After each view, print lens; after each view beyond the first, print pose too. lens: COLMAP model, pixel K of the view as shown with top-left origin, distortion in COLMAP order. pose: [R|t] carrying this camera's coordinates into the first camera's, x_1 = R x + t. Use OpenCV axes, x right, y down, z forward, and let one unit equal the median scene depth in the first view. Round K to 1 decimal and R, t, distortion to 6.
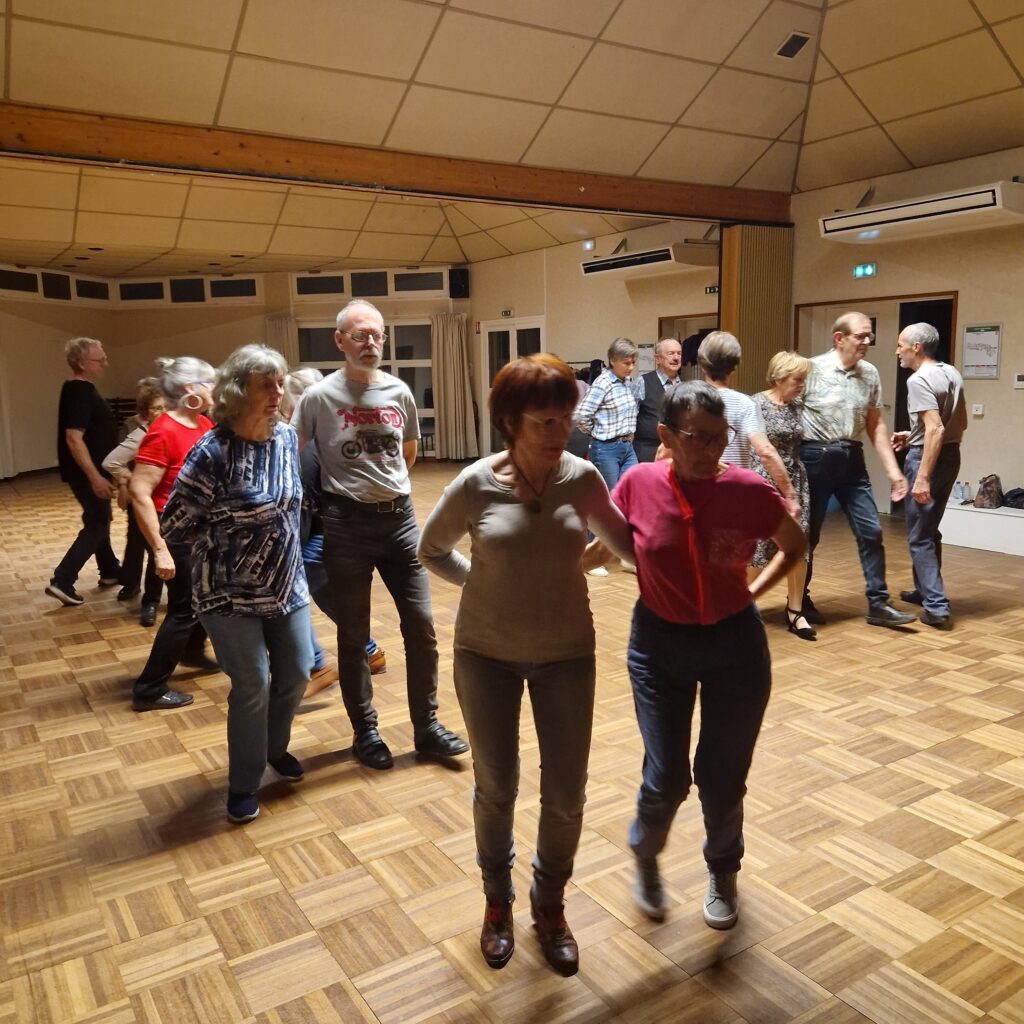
lens RADIAL K [[919.6, 0, 509.9], [0, 919.6, 507.3], [0, 0, 1]] dist [0.078438, -0.068049]
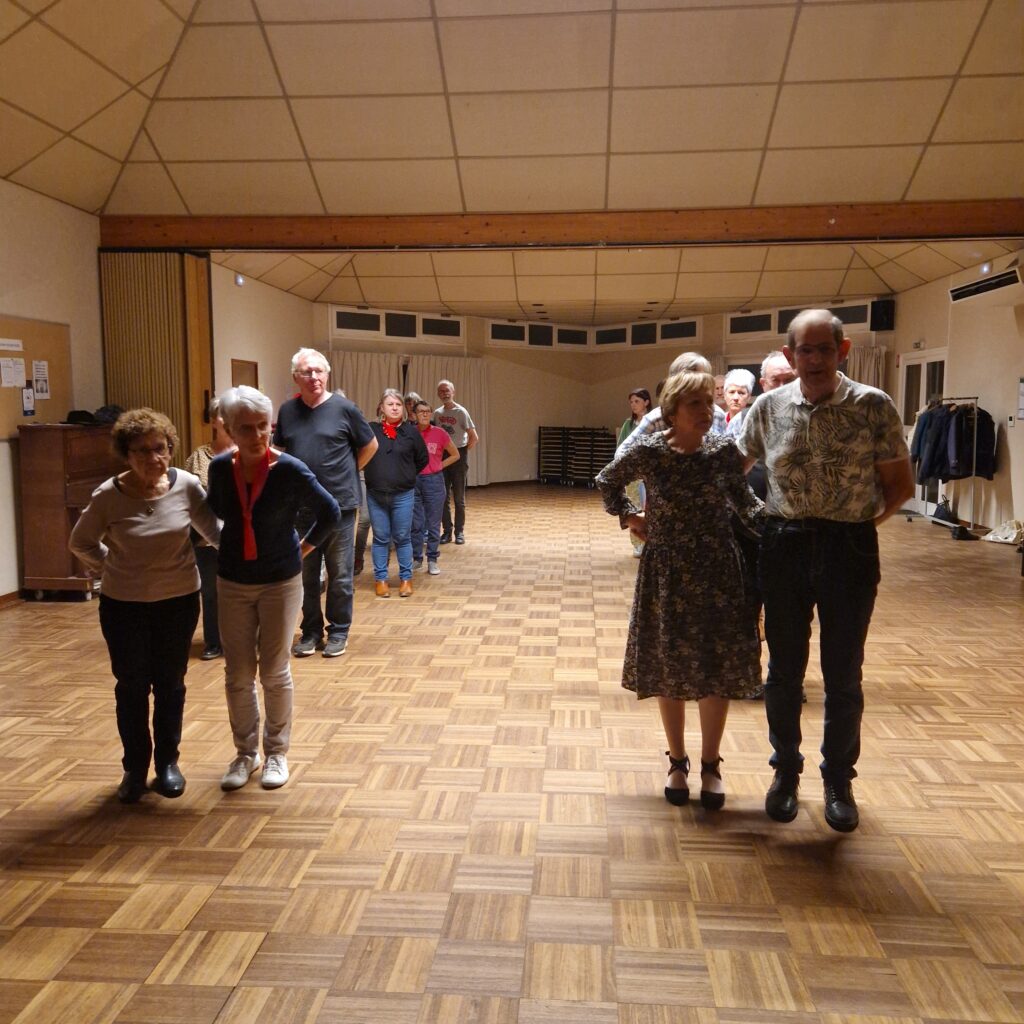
lens RADIAL K [[920.4, 0, 507.1], [0, 920.4, 508.7], [0, 0, 1]] dist [0.078024, -0.068365]
pose [[0.796057, 0.083966, -0.599369, 0.508386], [-0.106399, 0.994321, -0.002020, -0.004215], [0.595796, 0.065381, 0.800470, 0.033891]]
